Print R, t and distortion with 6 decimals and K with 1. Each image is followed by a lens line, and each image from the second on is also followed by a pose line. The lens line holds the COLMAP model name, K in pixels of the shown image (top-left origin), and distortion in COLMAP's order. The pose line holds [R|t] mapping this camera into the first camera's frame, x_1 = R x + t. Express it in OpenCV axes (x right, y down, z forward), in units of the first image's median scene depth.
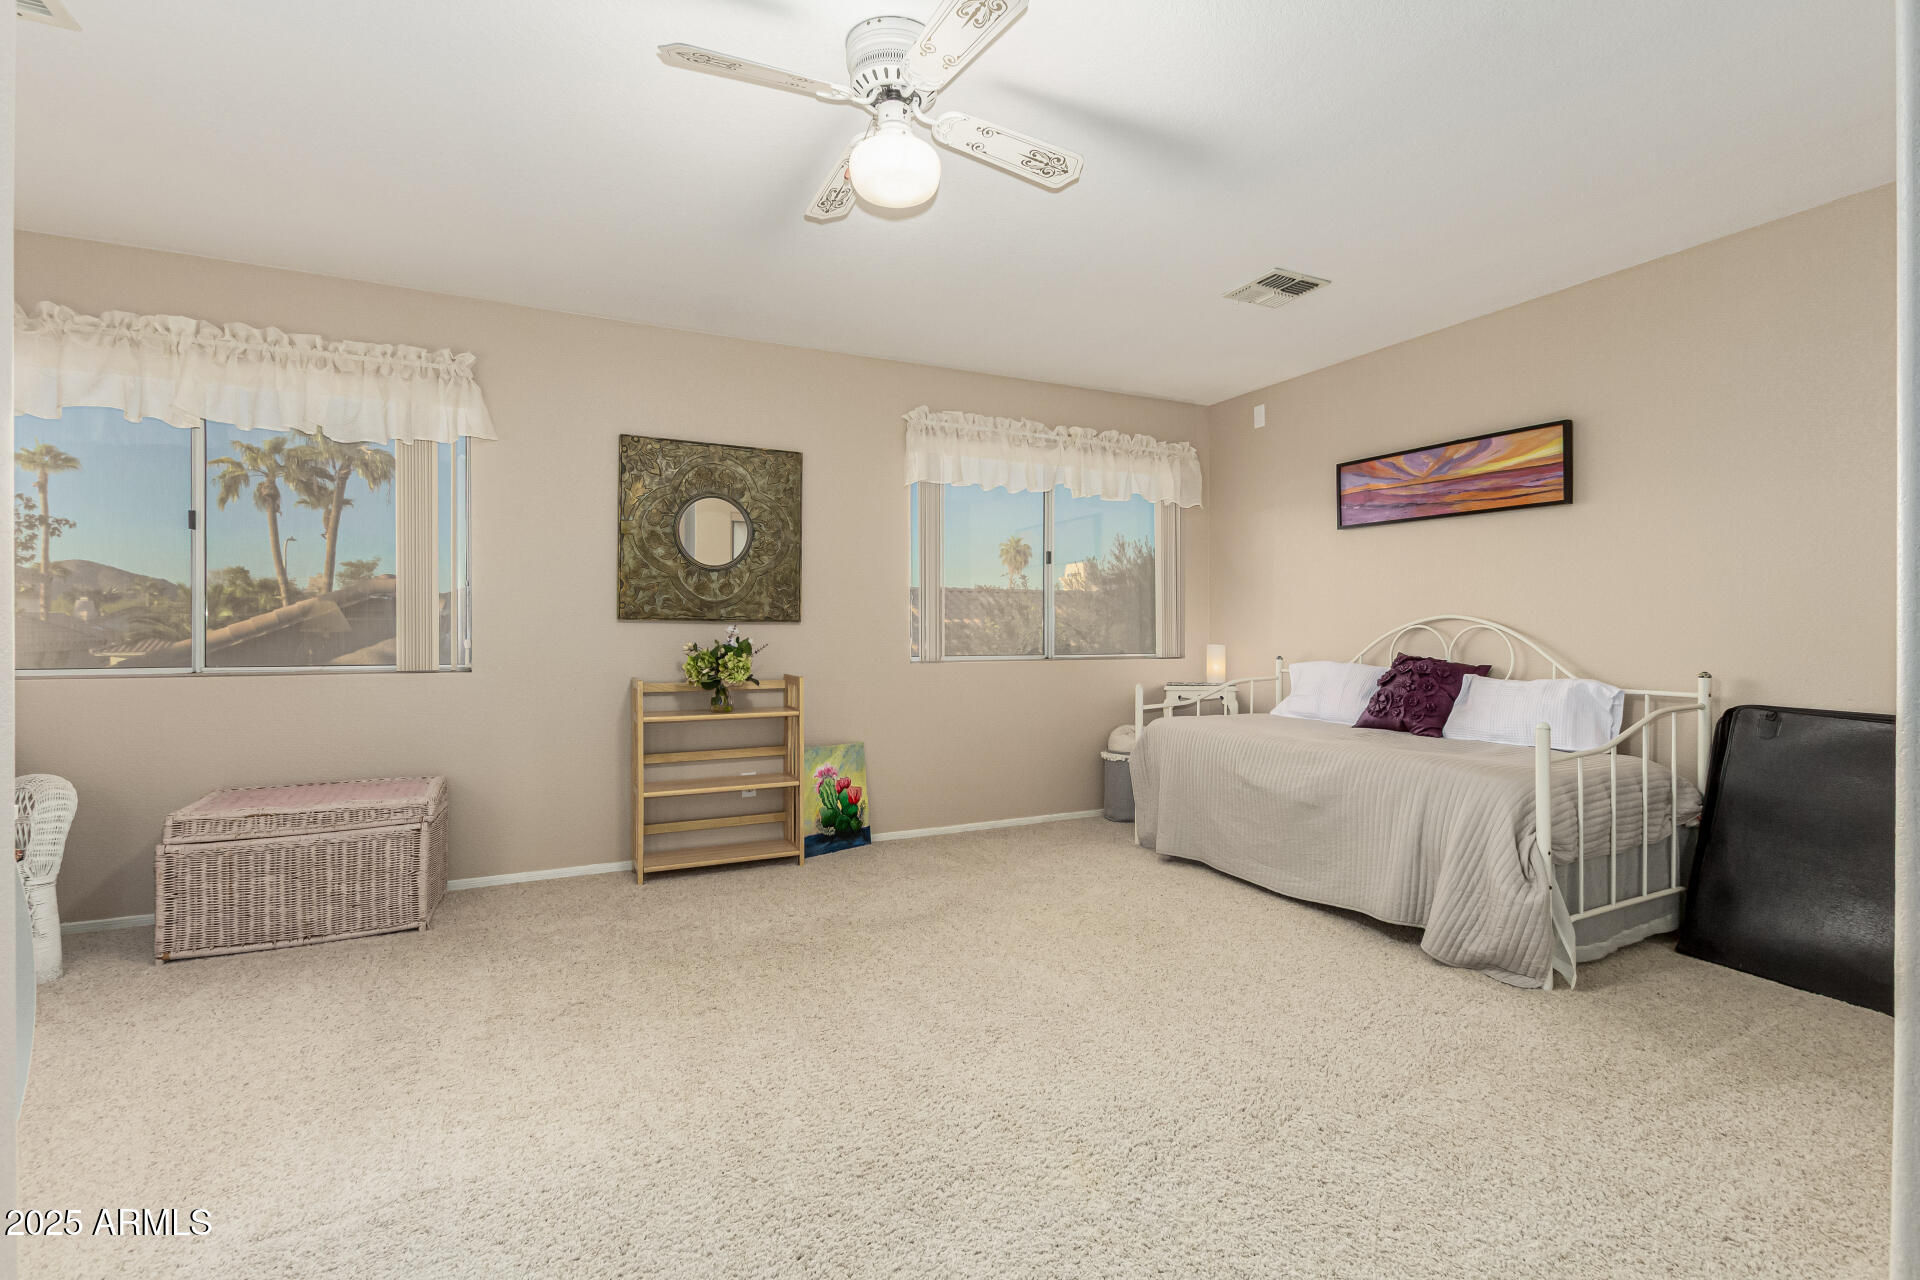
lens RADIAL K [[888.6, 0, 960.1], [0, 888.6, 617.9], [0, 0, 1]] dist [0.000723, 0.000007]
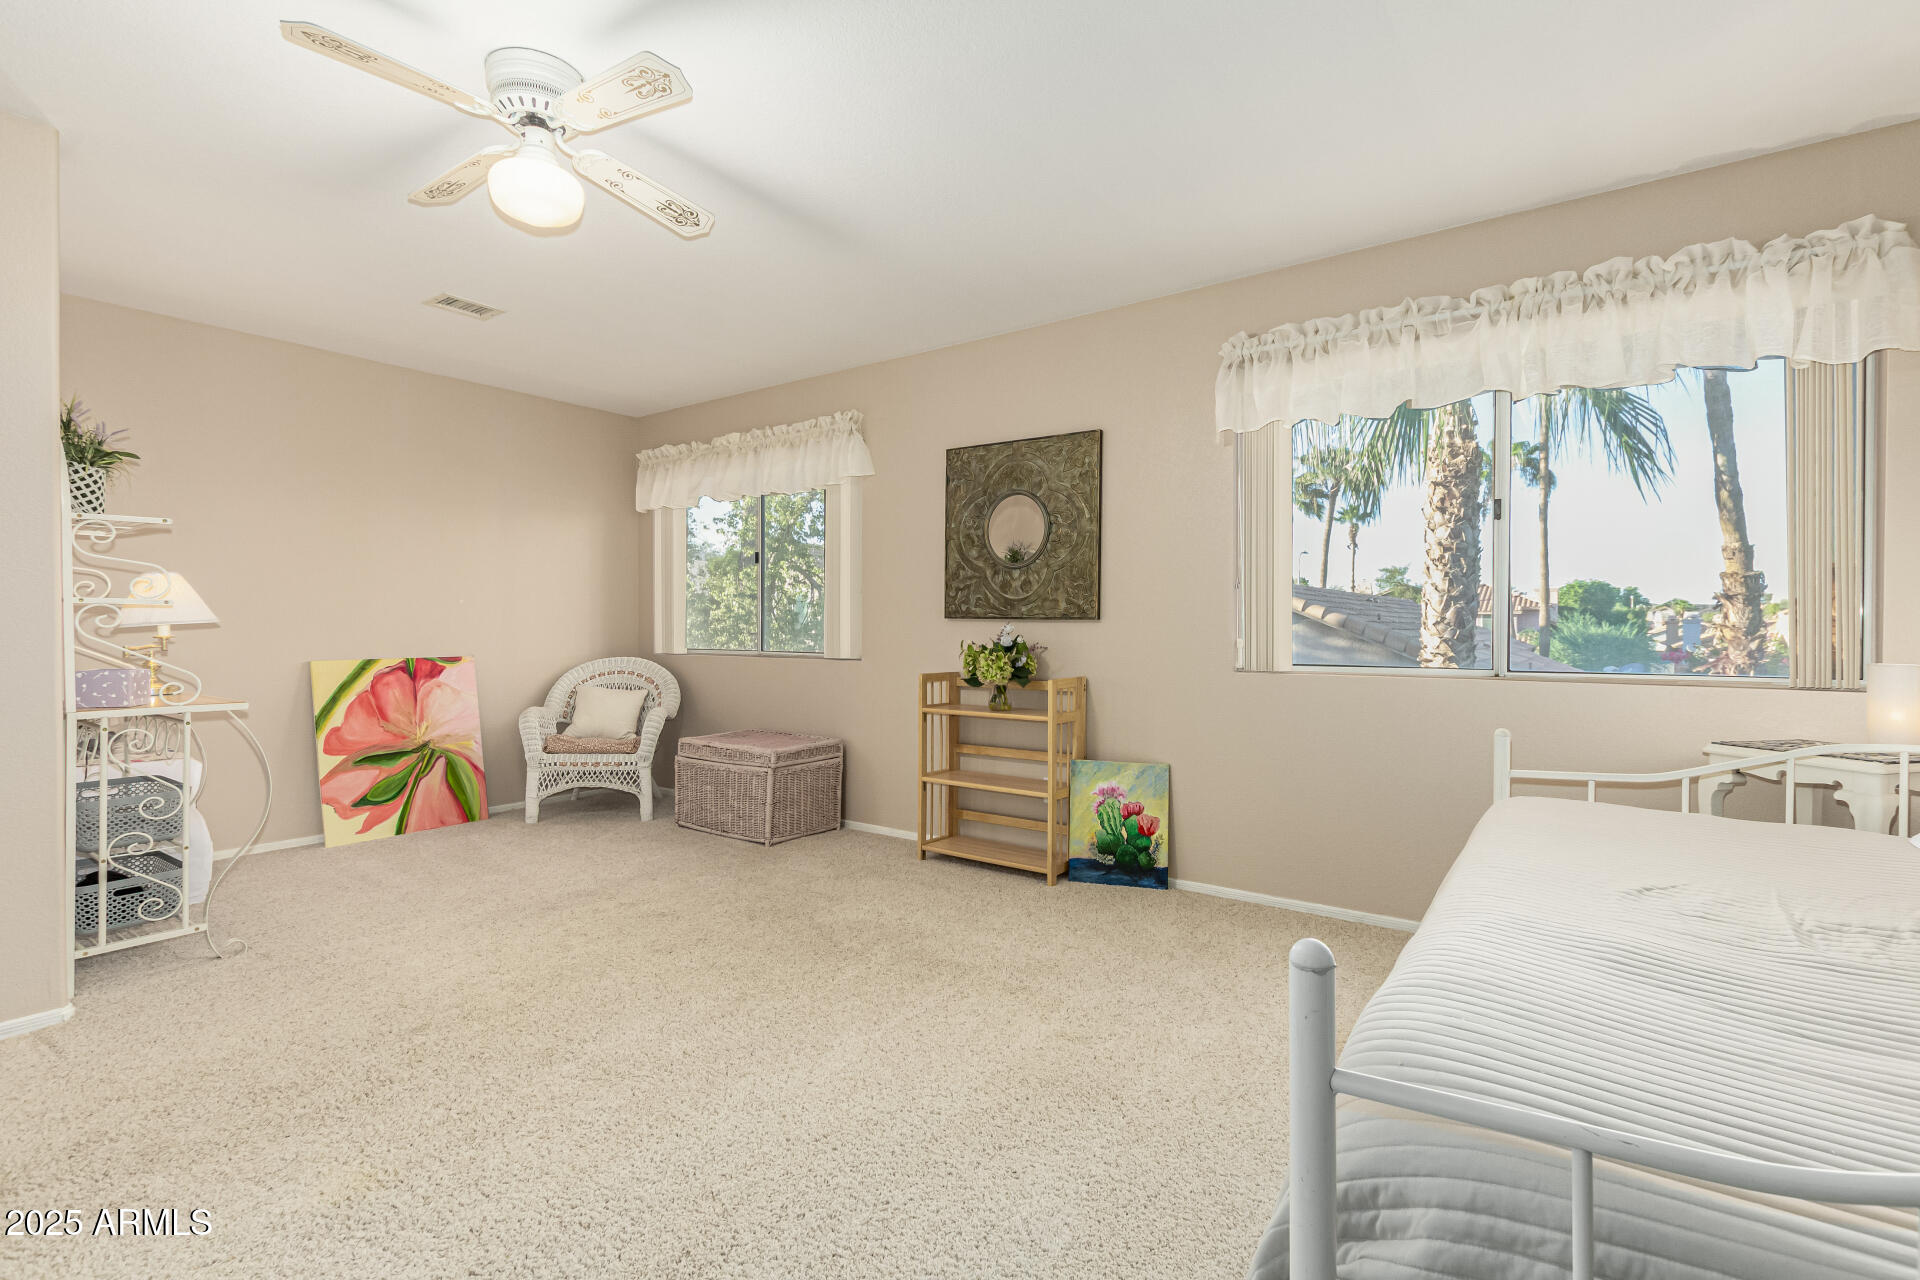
lens RADIAL K [[869.9, 0, 962.9], [0, 869.9, 621.5], [0, 0, 1]] dist [0.001831, 0.000160]
pose [[0.466188, -0.005269, -0.884670, 0.549630], [0.009607, 0.999953, -0.000893, 0.006693], [0.884633, -0.008083, 0.466217, 0.487022]]
